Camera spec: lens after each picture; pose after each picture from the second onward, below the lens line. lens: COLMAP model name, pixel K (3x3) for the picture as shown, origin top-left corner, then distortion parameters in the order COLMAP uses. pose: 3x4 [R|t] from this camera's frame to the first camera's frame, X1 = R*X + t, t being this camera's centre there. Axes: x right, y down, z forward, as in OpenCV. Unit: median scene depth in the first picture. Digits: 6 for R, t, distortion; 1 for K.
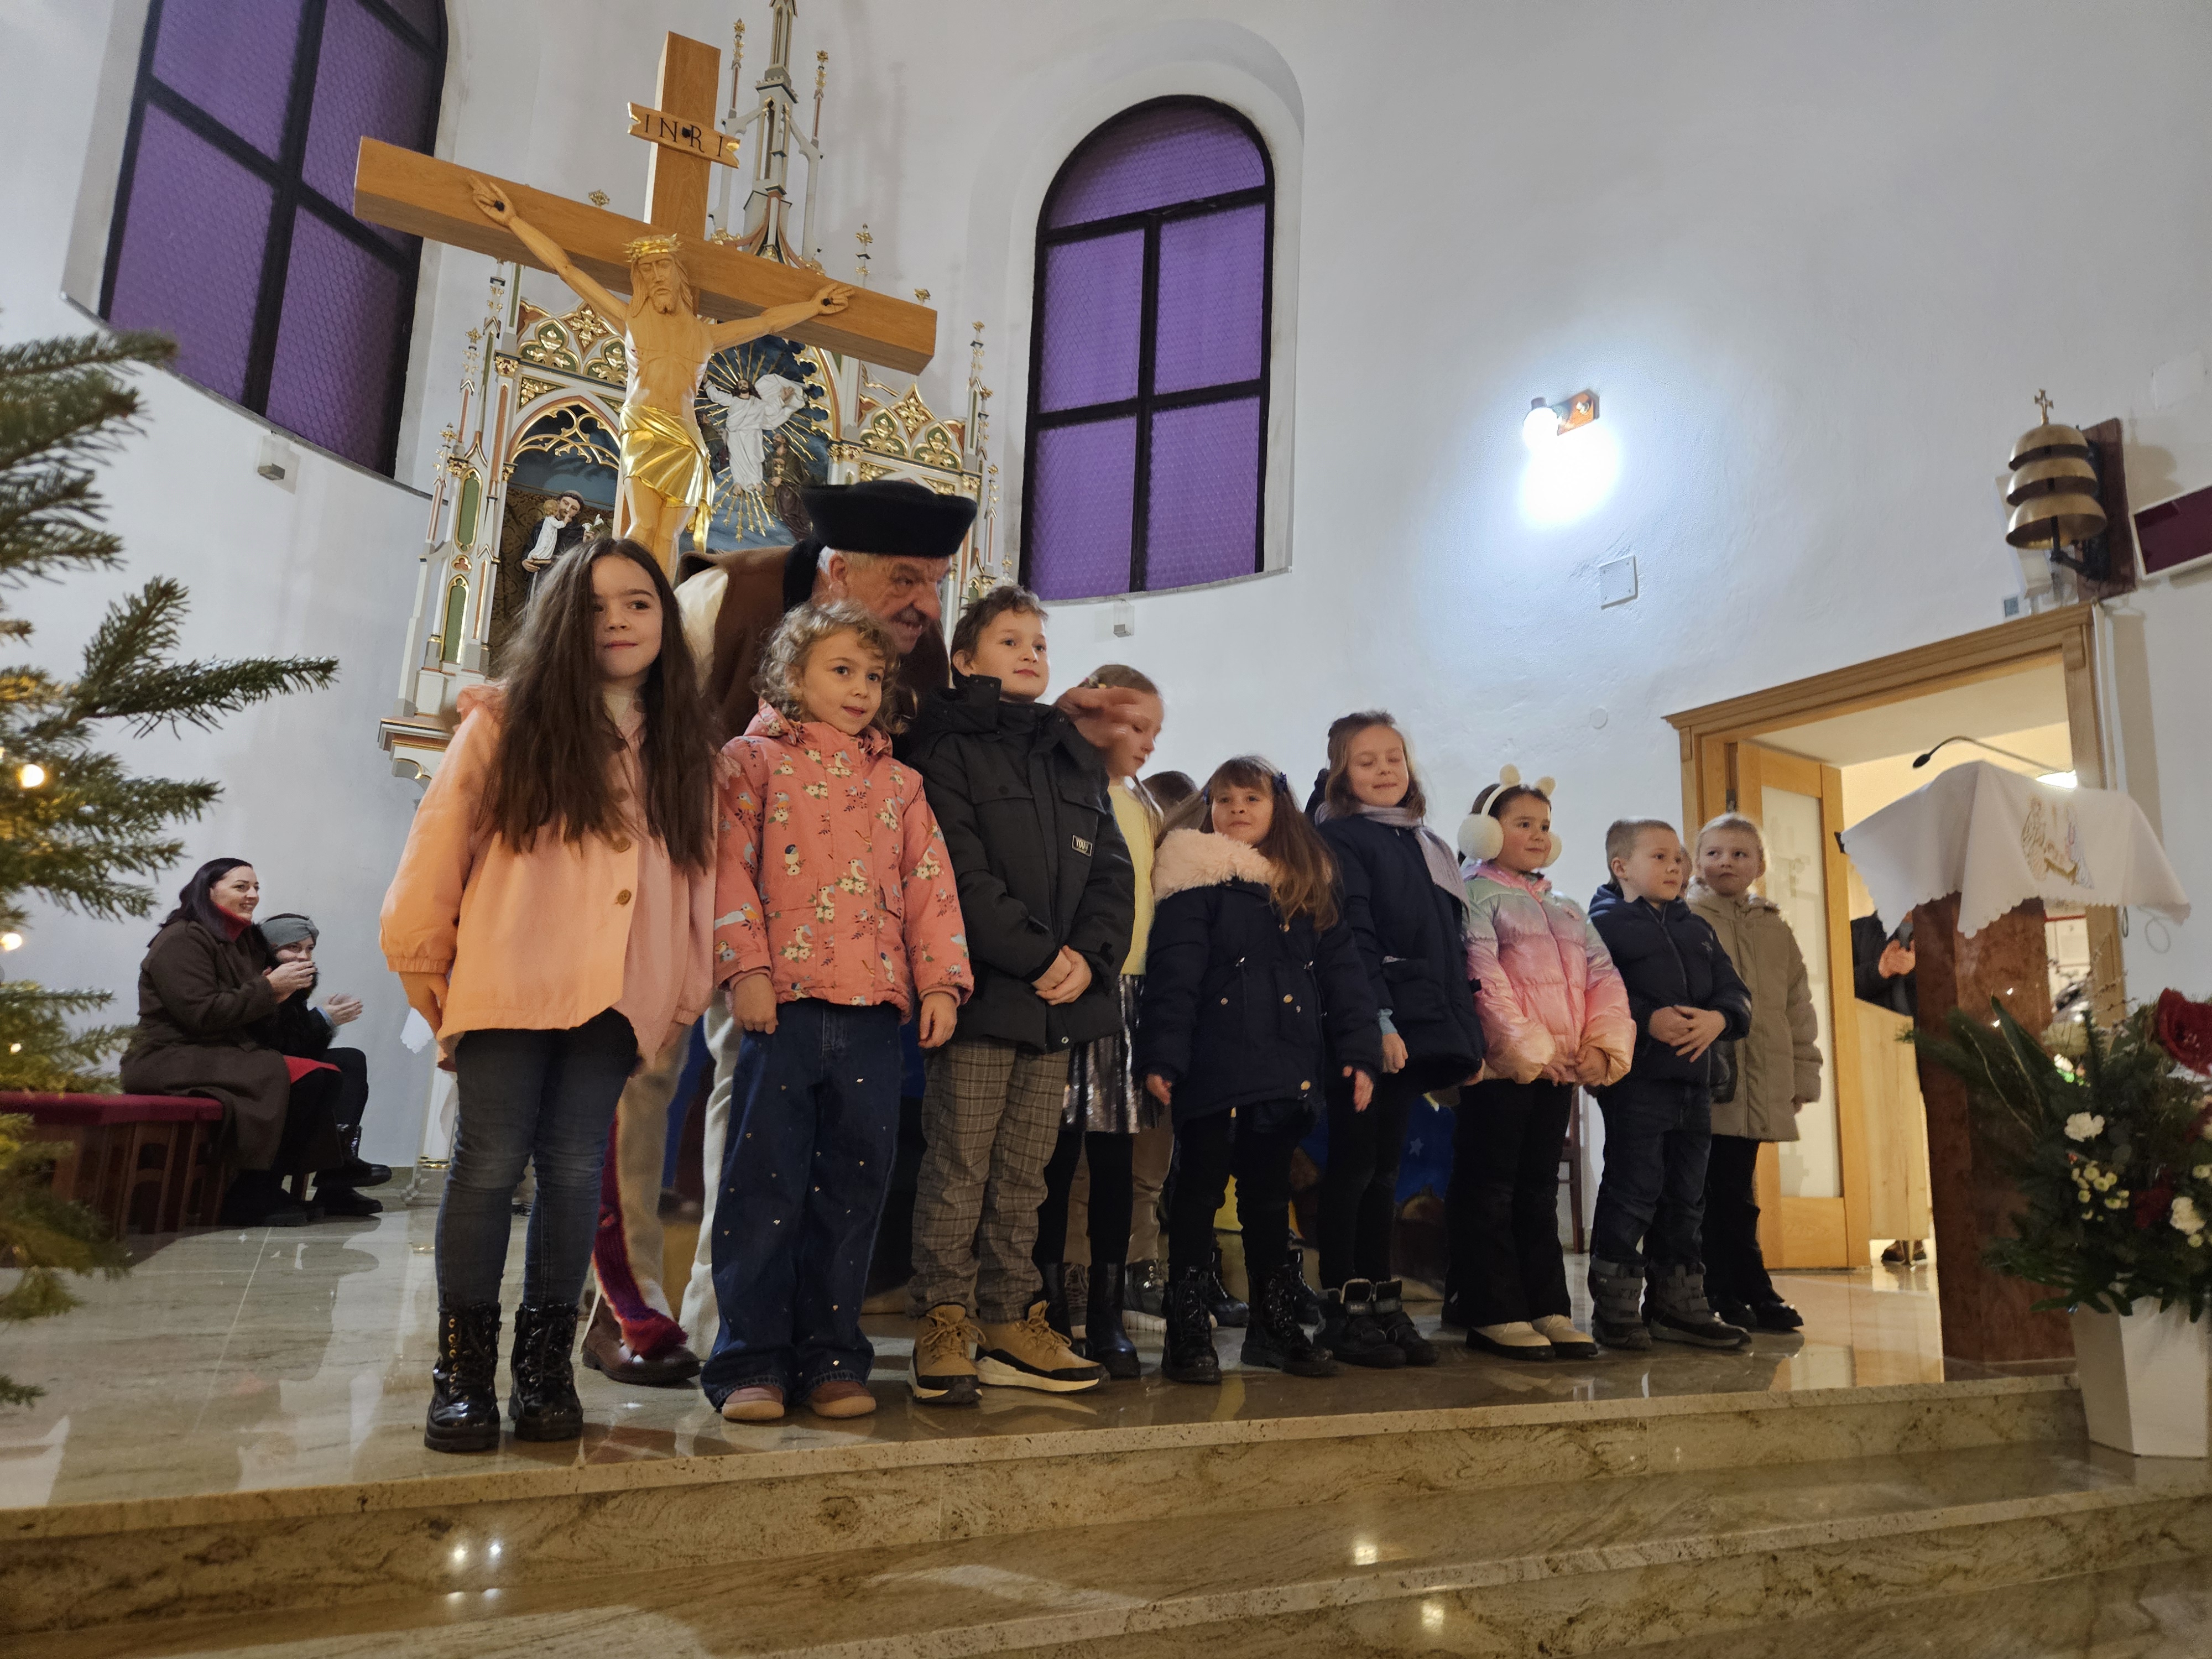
lens RADIAL K [[1490.0, 0, 1107.3], [0, 1490.0, 841.9], [0, 0, 1]] dist [0.043050, -0.045165]
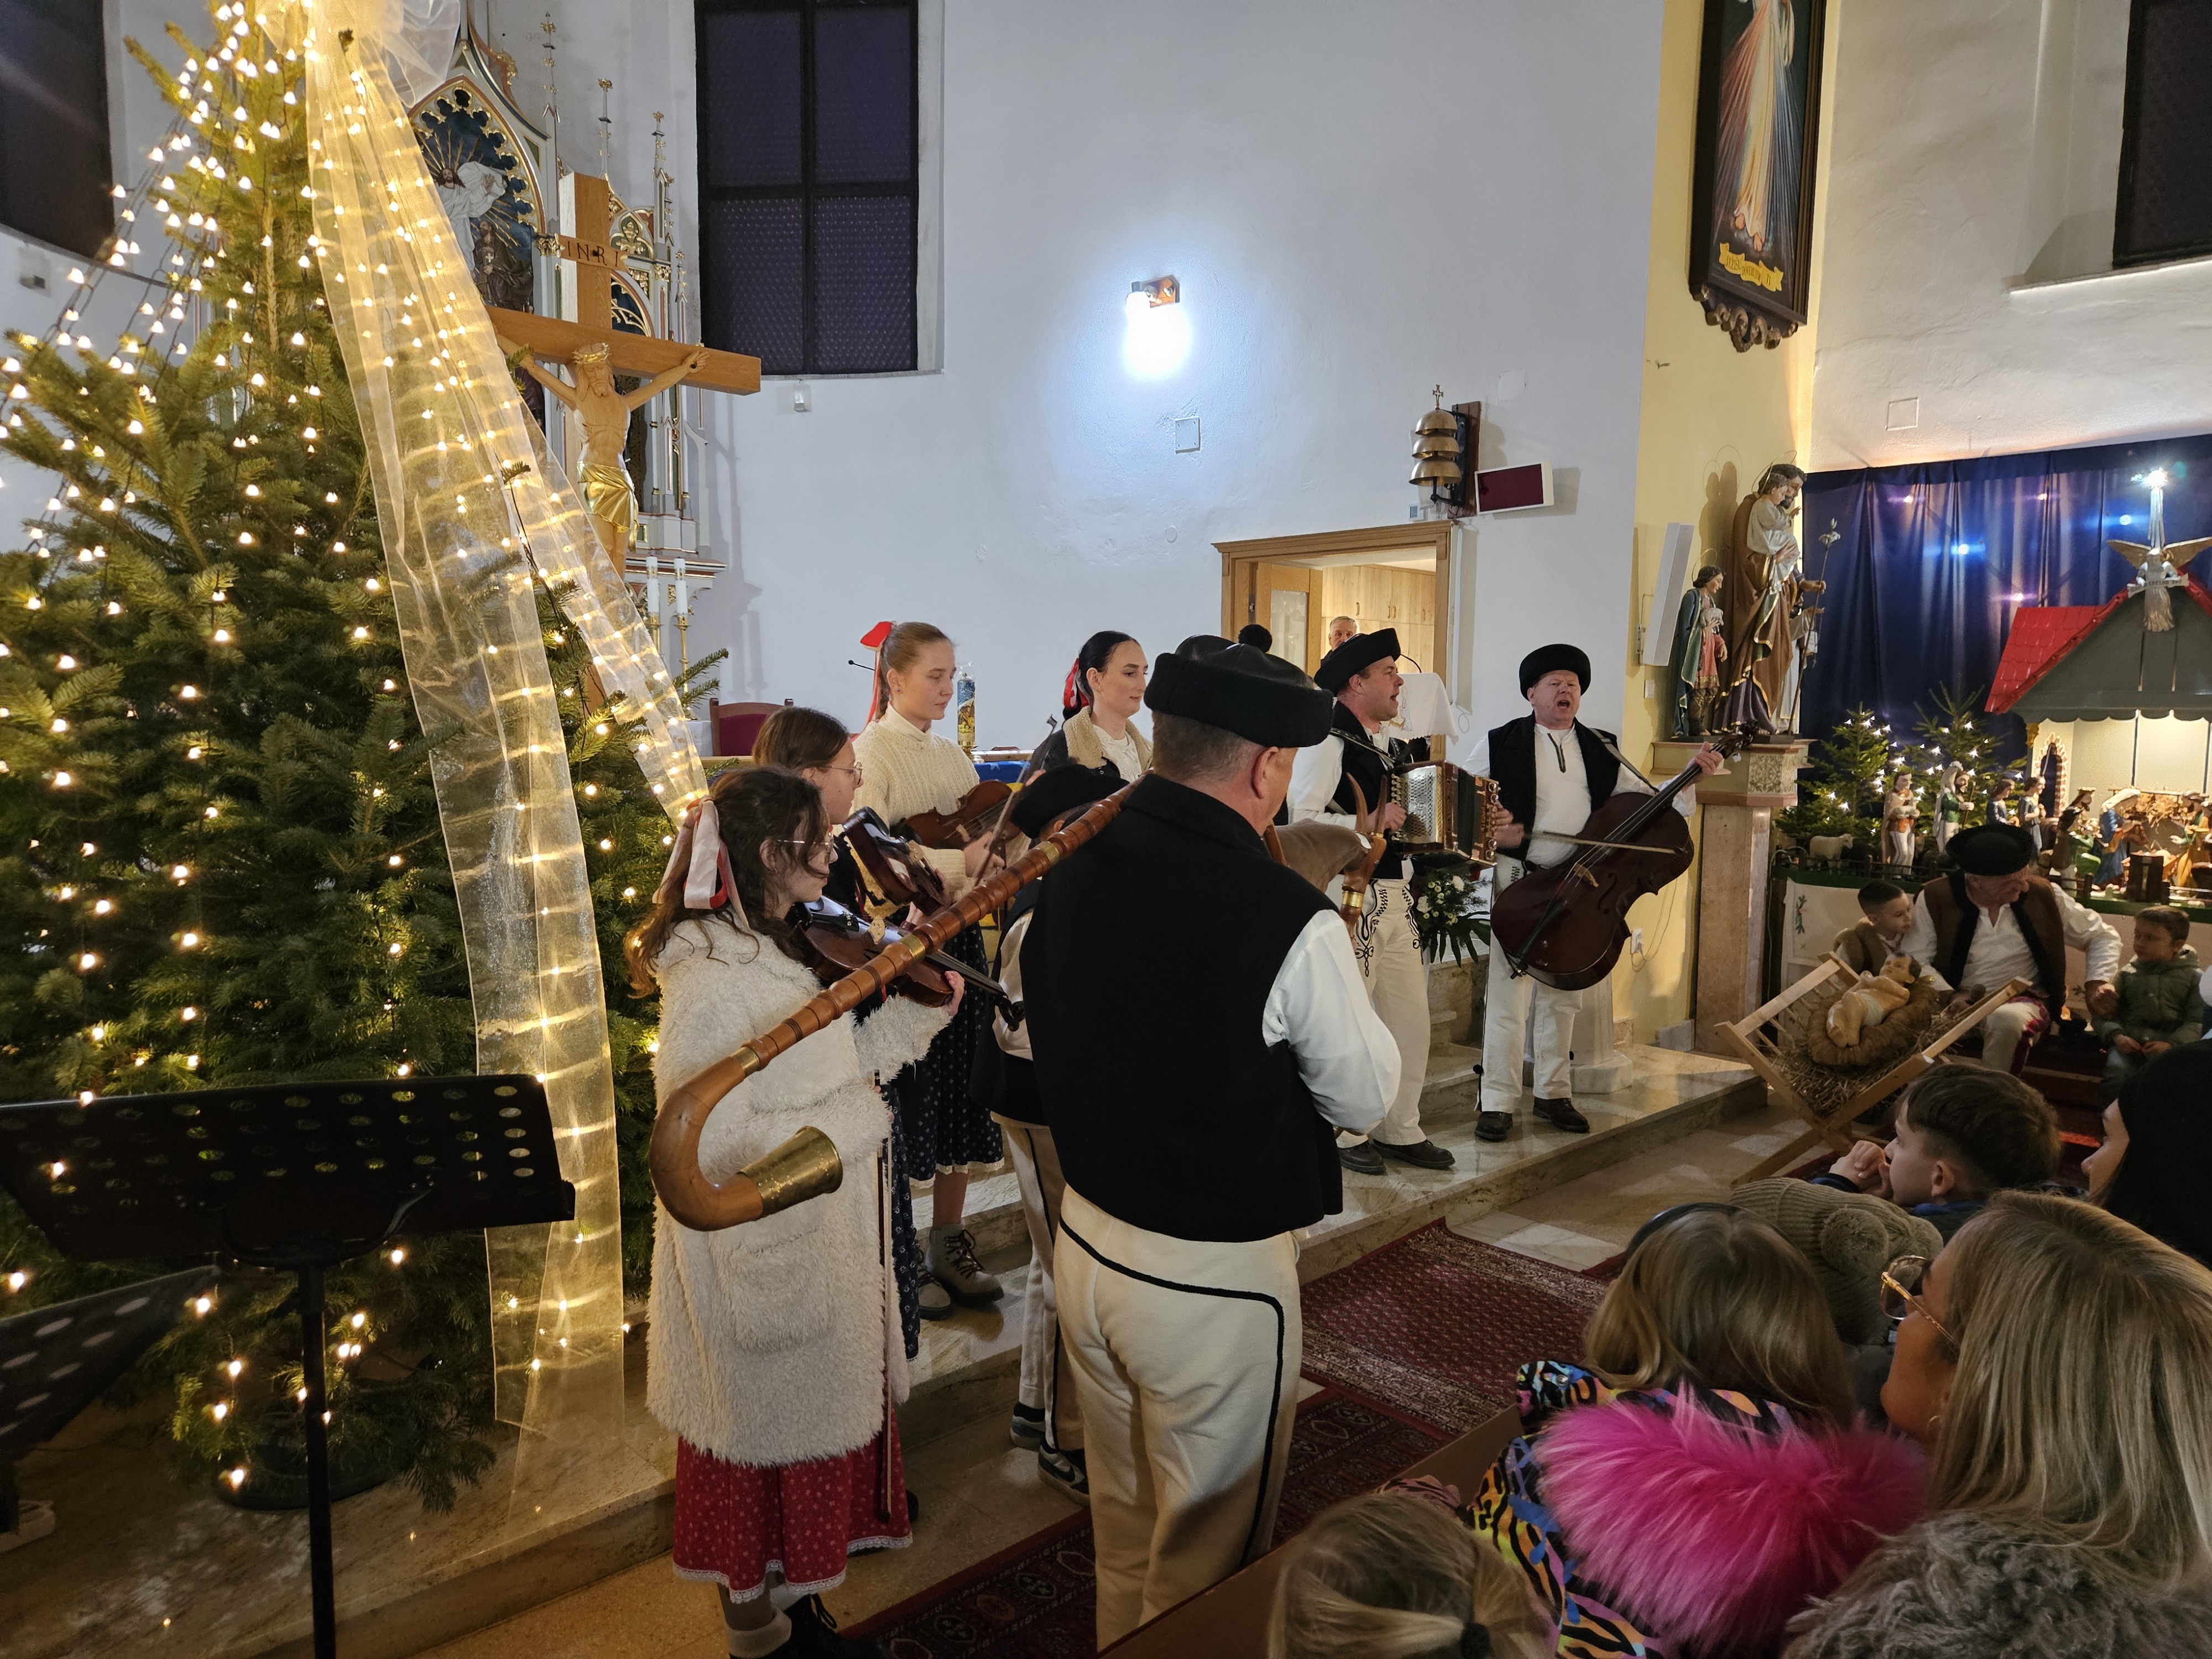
lens RADIAL K [[1500.3, 0, 1111.2], [0, 1500.3, 841.2], [0, 0, 1]] dist [0.055431, -0.037977]
pose [[0.960563, -0.053896, 0.272788, -0.183309], [-0.025500, 0.959828, 0.279430, -0.275652], [-0.276890, -0.275366, 0.920601, -0.529286]]
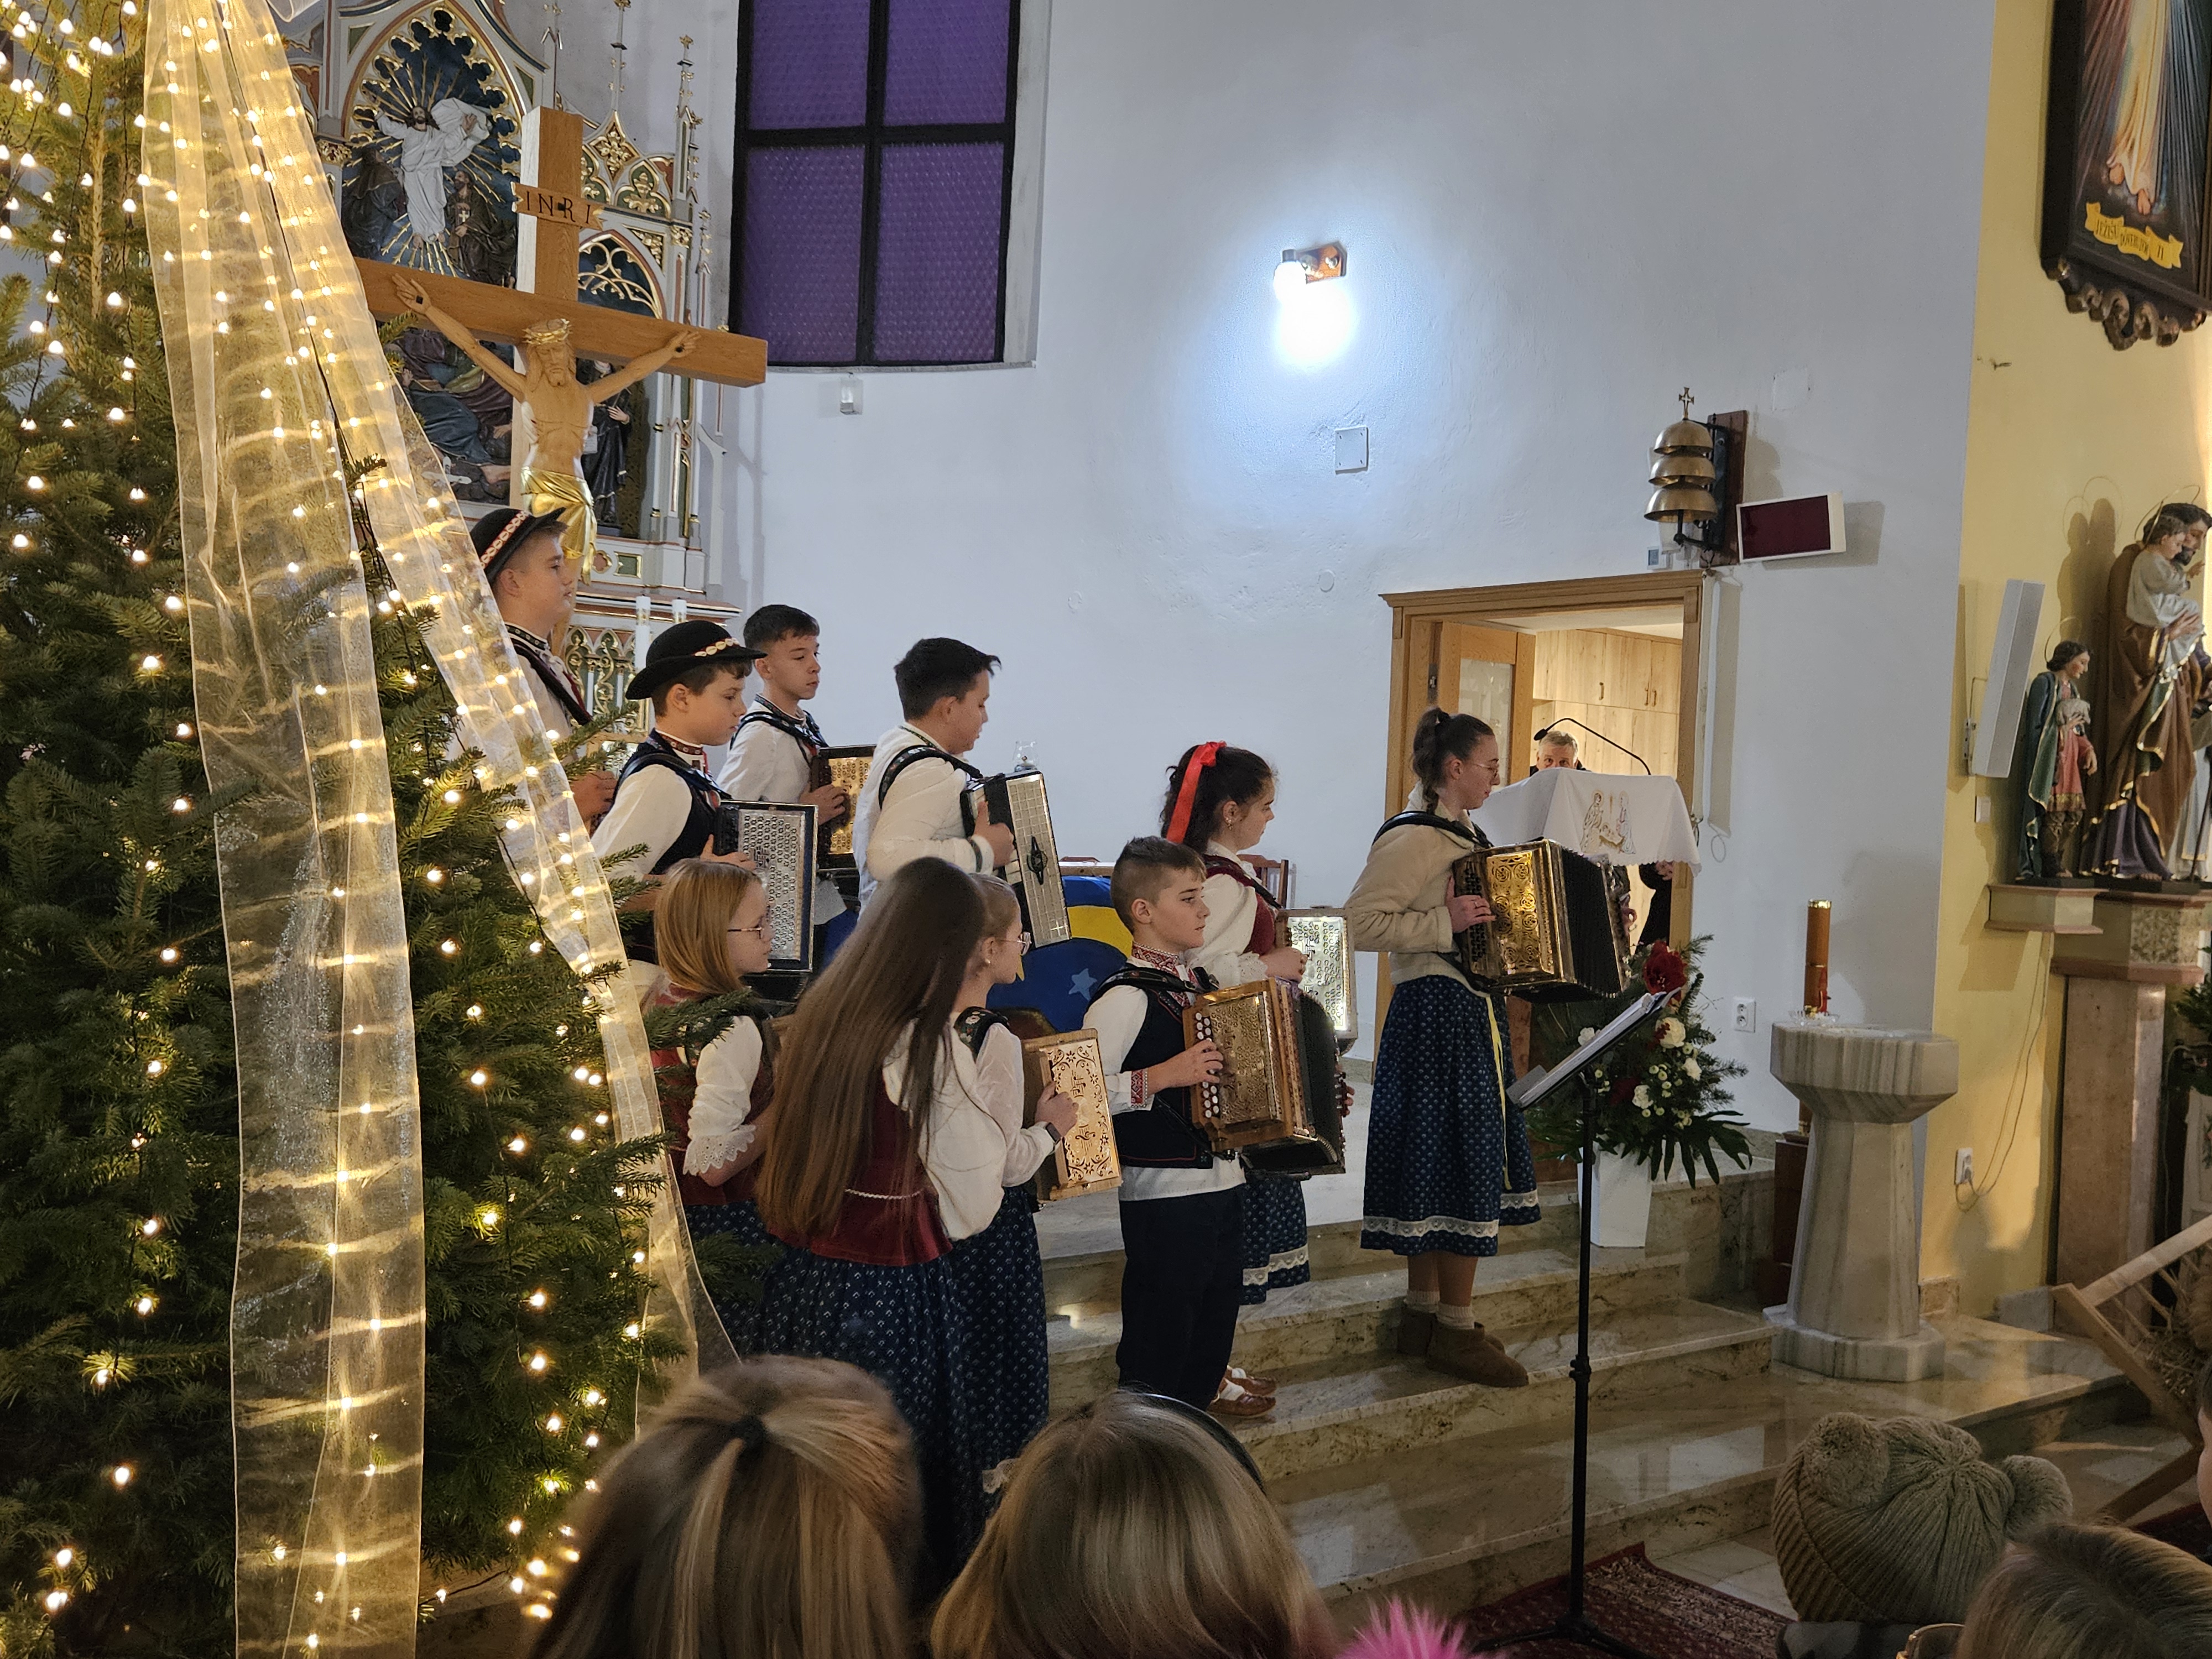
lens RADIAL K [[2055.4, 0, 1097.3], [0, 2055.4, 837.4], [0, 0, 1]] dist [0.040138, -0.009070]
pose [[0.982862, 0.001390, 0.184337, -0.132939], [-0.039862, 0.977916, 0.205160, -0.270446], [-0.179981, -0.208992, 0.961212, -0.552771]]
